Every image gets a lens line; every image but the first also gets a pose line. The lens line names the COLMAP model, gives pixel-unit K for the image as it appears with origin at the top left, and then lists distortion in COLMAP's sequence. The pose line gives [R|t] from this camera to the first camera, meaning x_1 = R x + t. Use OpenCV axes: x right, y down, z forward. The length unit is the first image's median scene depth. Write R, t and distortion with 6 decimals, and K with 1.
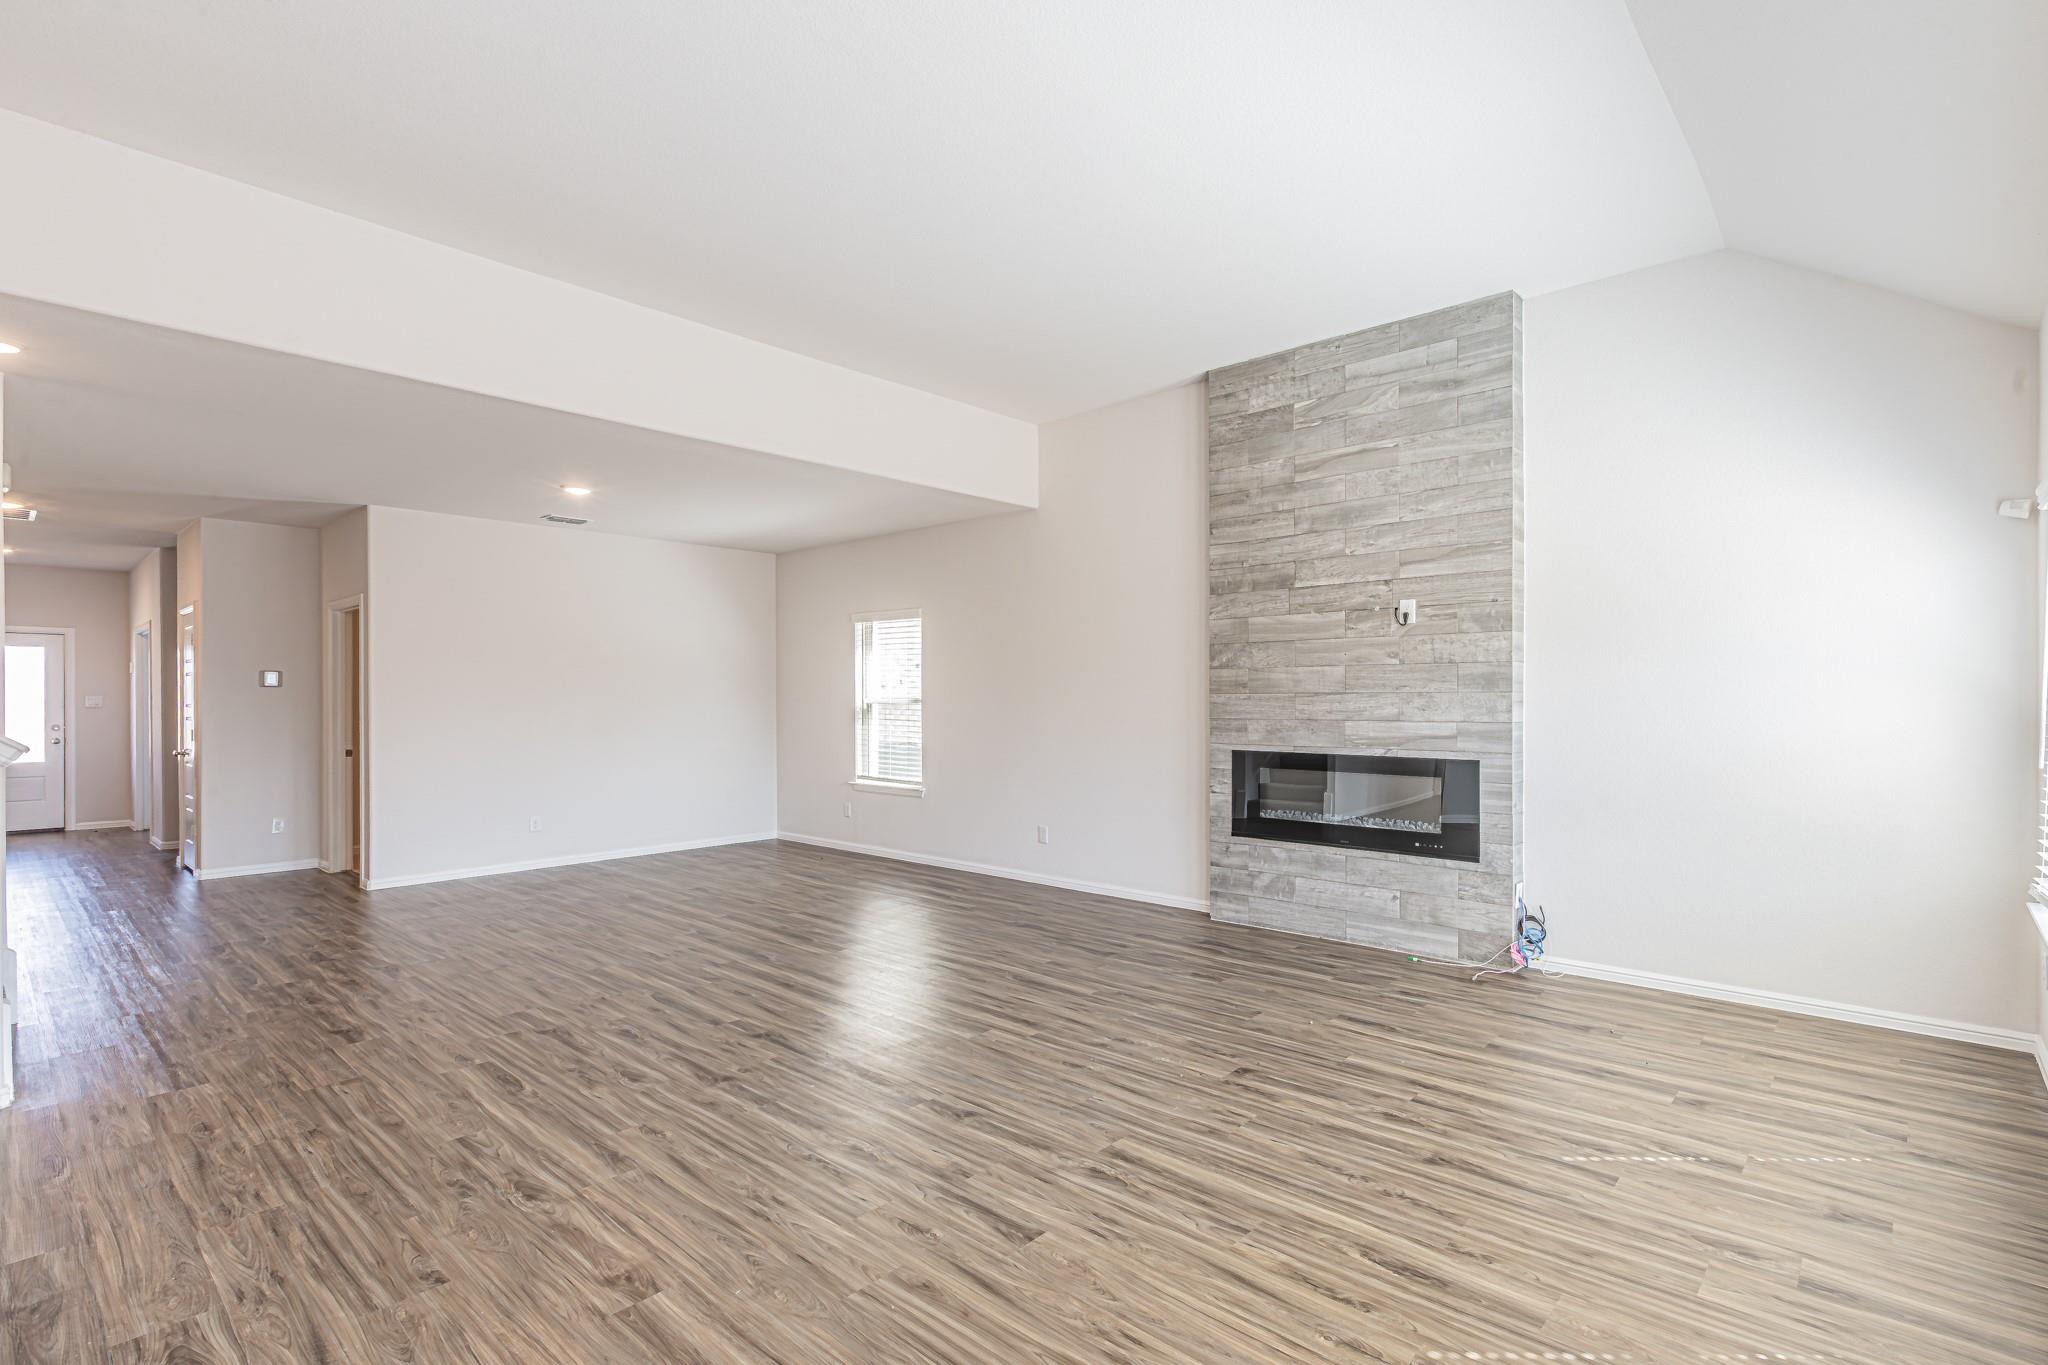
lens RADIAL K [[924.2, 0, 1116.7], [0, 924.2, 693.8], [0, 0, 1]] dist [-0.007356, 0.001726]
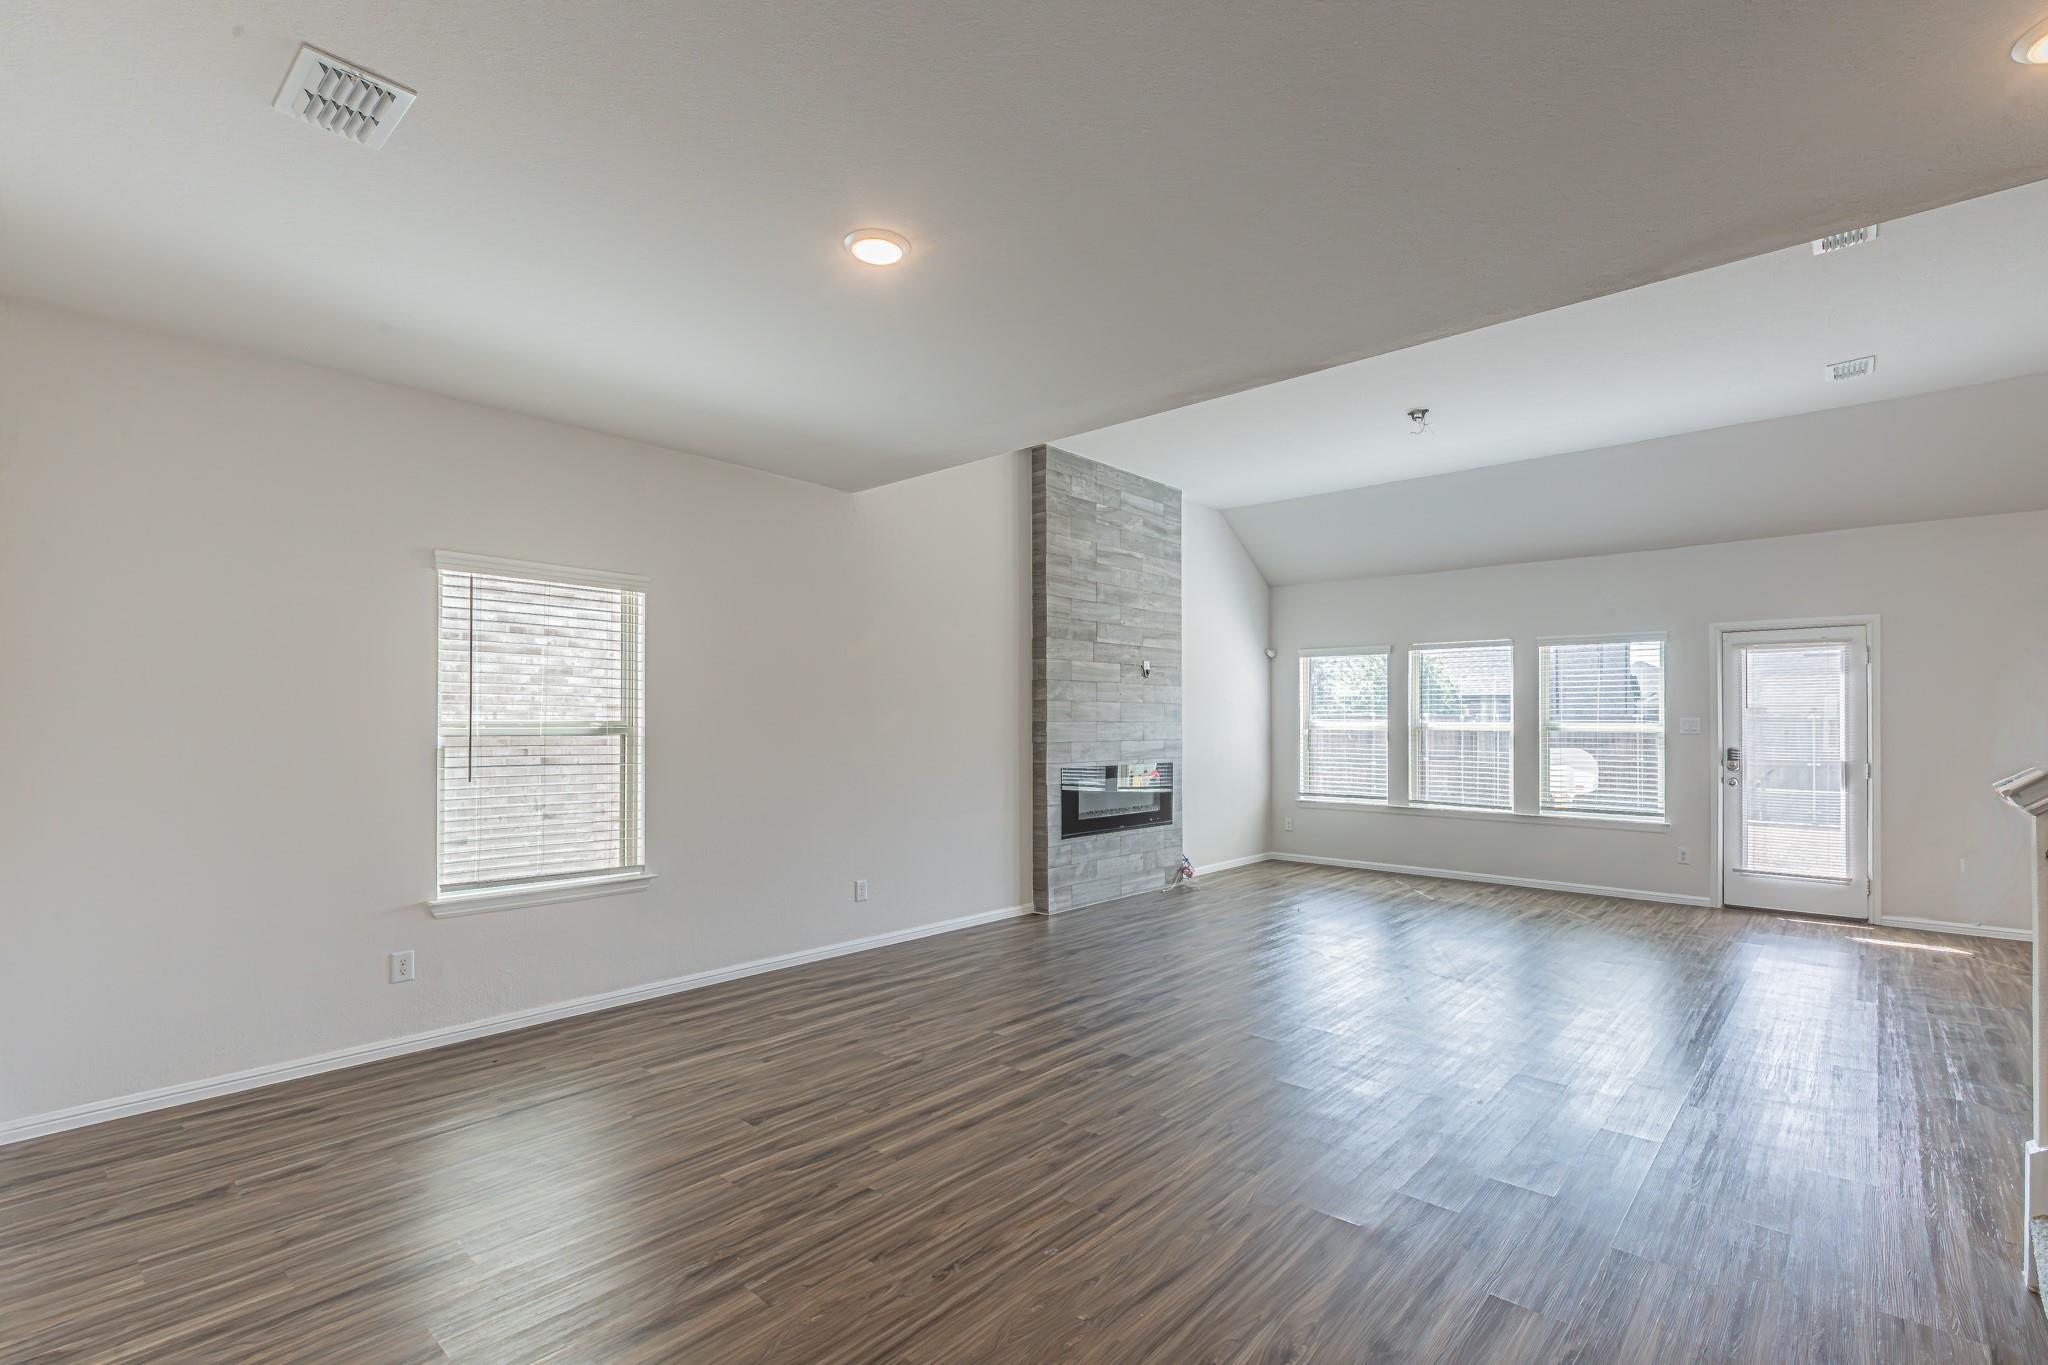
lens RADIAL K [[924.2, 0, 1040.6], [0, 924.2, 710.4], [0, 0, 1]] dist [-0.007356, 0.001726]
pose [[0.062815, 0.015482, 0.997905, -1.177967], [-0.005952, 0.999868, -0.015138, 0.004074], [-0.998007, -0.004989, 0.062899, 1.035089]]
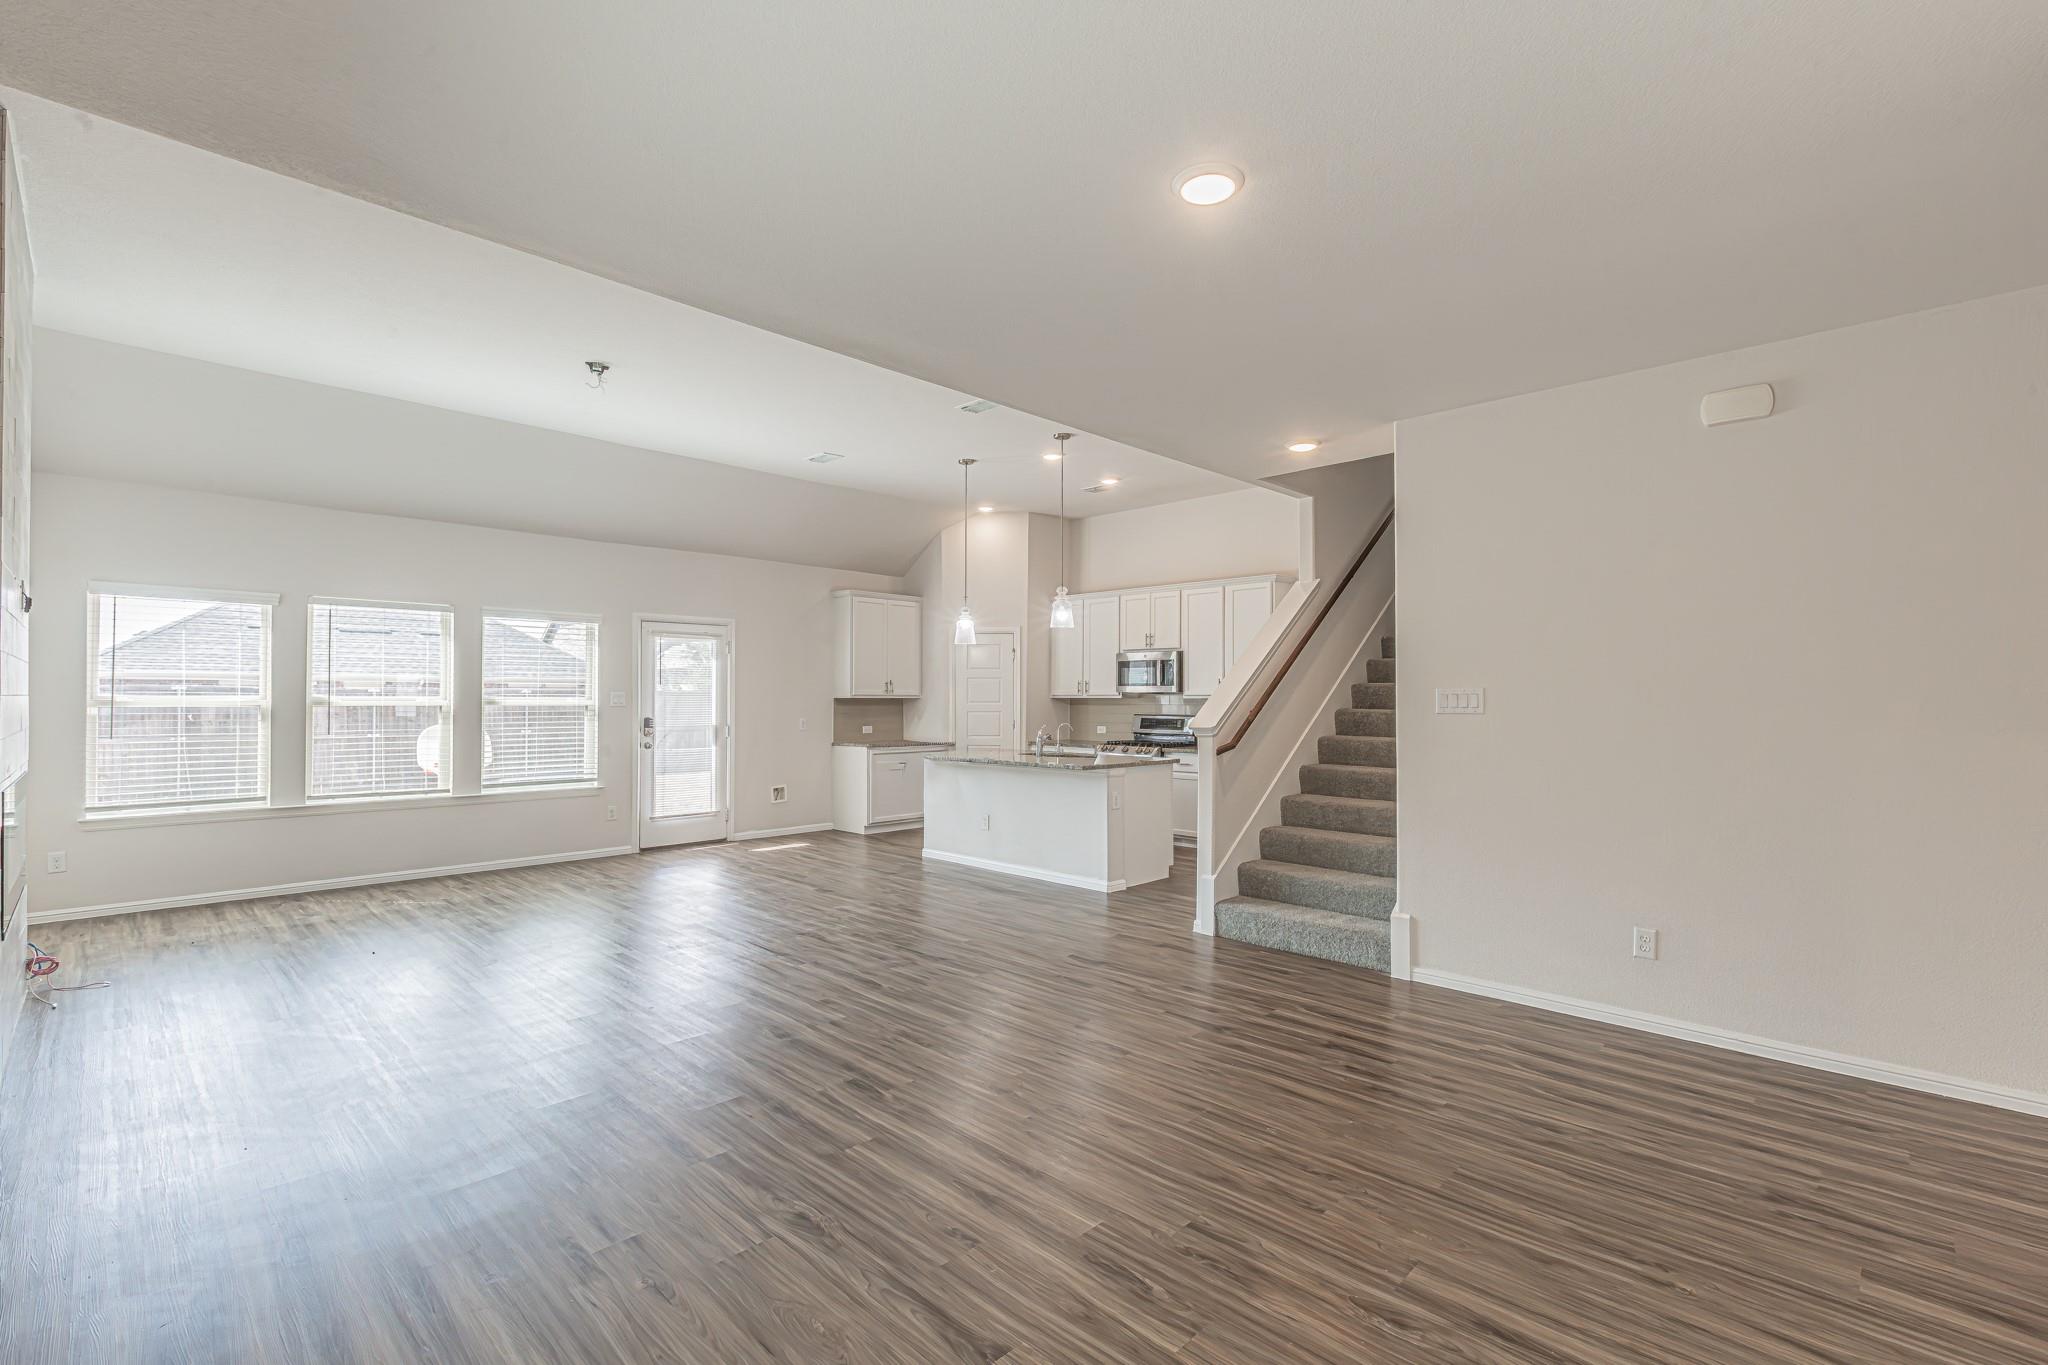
lens RADIAL K [[924.2, 0, 1025.8], [0, 924.2, 688.5], [0, 0, 1]] dist [-0.007356, 0.001726]
pose [[-0.993426, 0.004104, 0.114402, -0.635691], [0.002815, 0.999931, -0.011427, 0.002286], [-0.114441, -0.011030, -0.993369, 1.633094]]
